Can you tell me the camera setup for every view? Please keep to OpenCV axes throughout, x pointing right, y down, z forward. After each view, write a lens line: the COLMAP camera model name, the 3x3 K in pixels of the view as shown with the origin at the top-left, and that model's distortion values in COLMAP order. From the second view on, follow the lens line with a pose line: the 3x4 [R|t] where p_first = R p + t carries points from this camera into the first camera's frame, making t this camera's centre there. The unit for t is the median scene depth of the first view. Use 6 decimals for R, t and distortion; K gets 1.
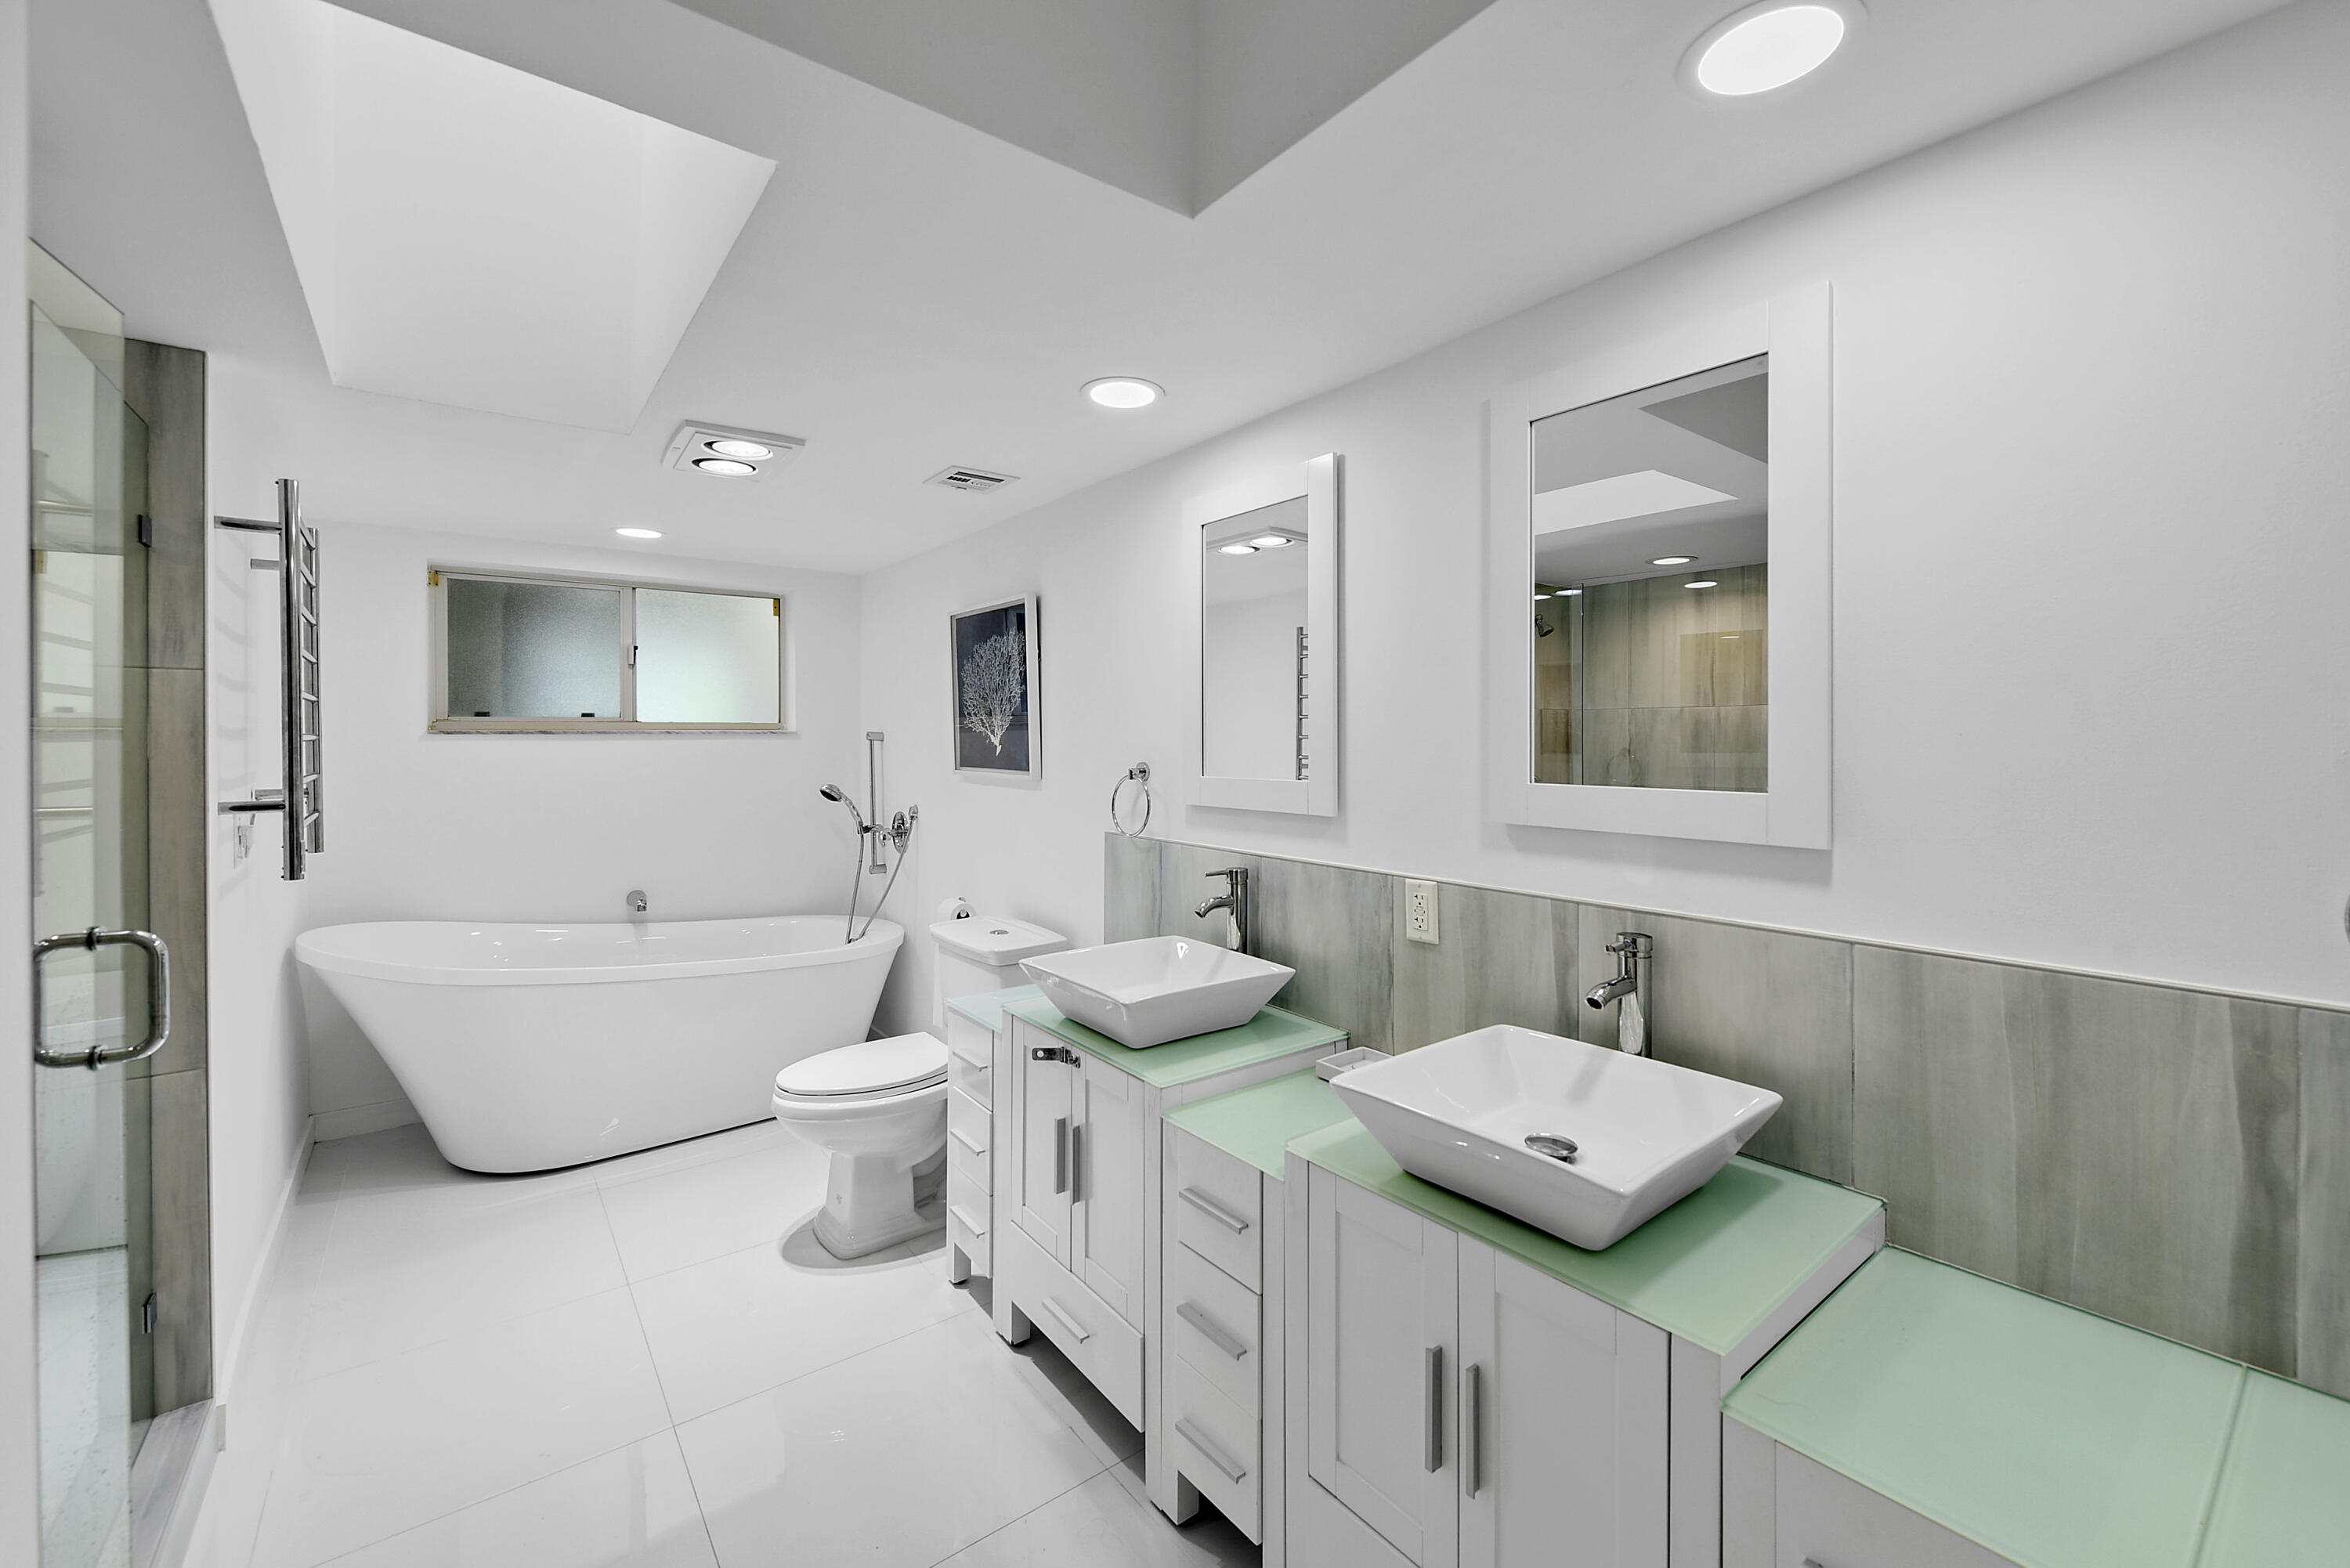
lens RADIAL K [[960.9, 0, 1178.7], [0, 960.9, 766.5], [0, 0, 1]] dist [-0.001112, -0.000431]
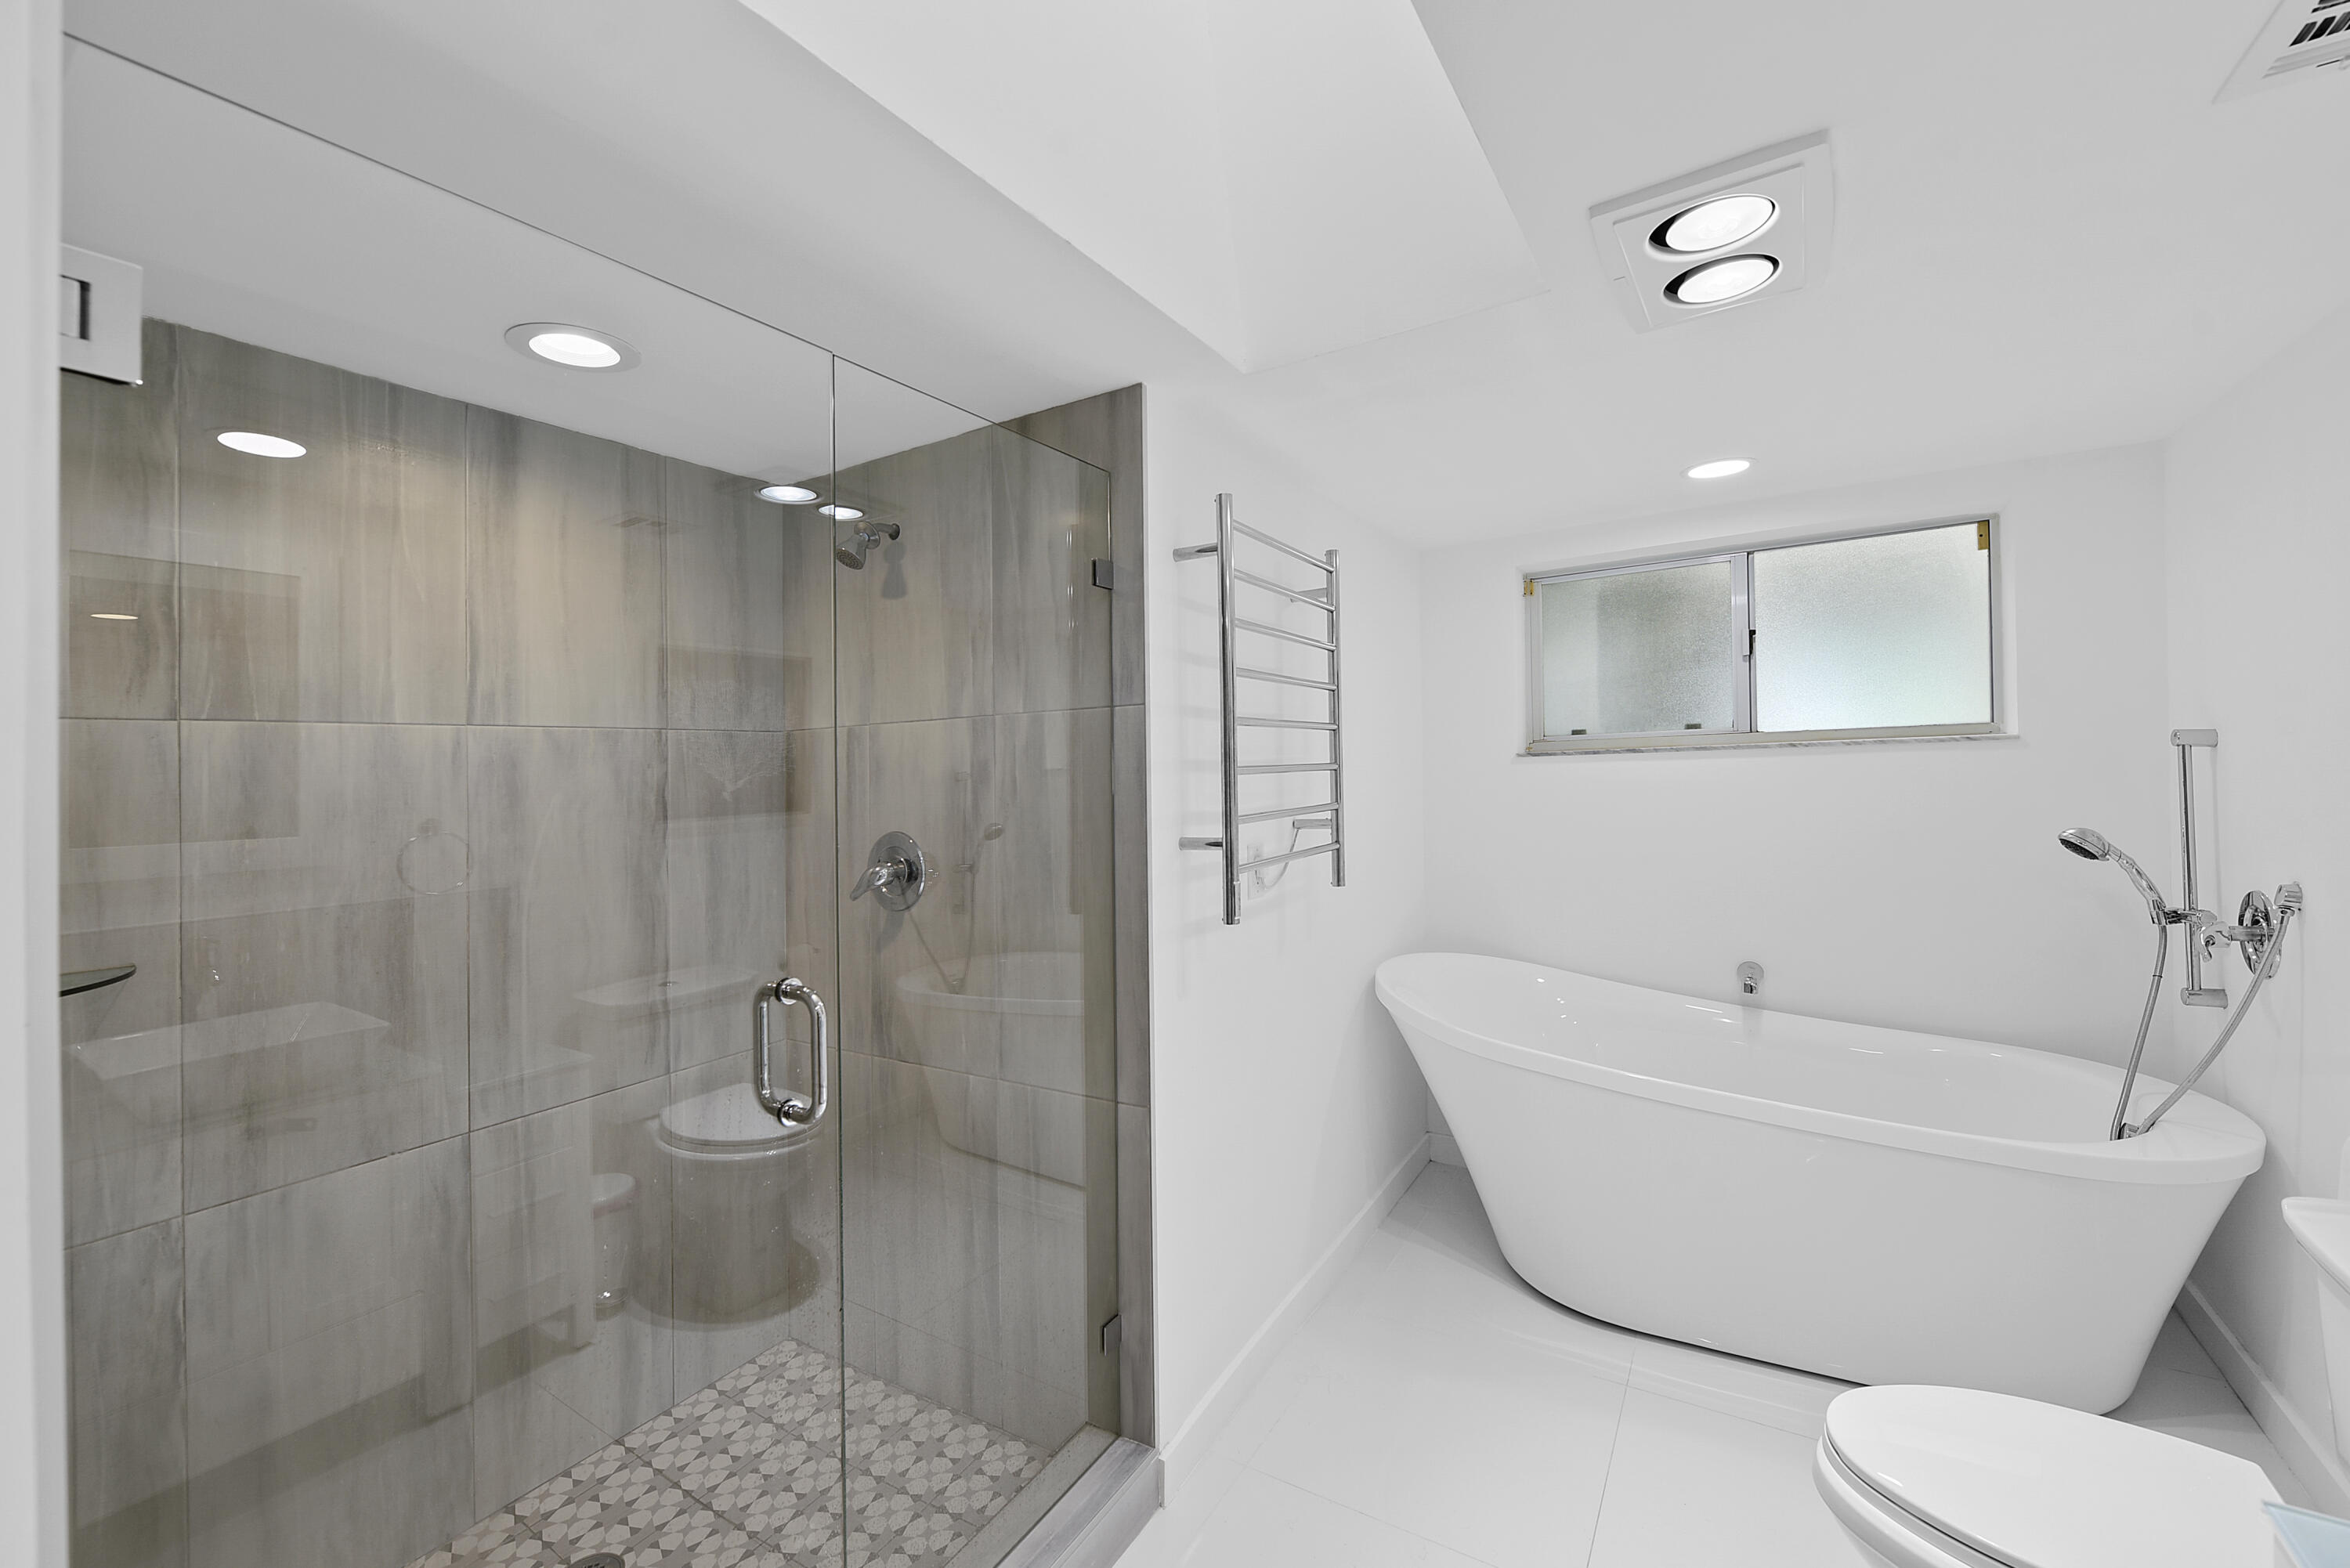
lens RADIAL K [[960.9, 0, 1164.9], [0, 960.9, 778.8], [0, 0, 1]] dist [-0.001112, -0.000431]
pose [[0.367891, -0.001155, -0.929868, -0.041212], [0.002365, 0.999997, -0.000307, -0.011333], [0.929866, -0.002086, 0.367893, 0.304066]]
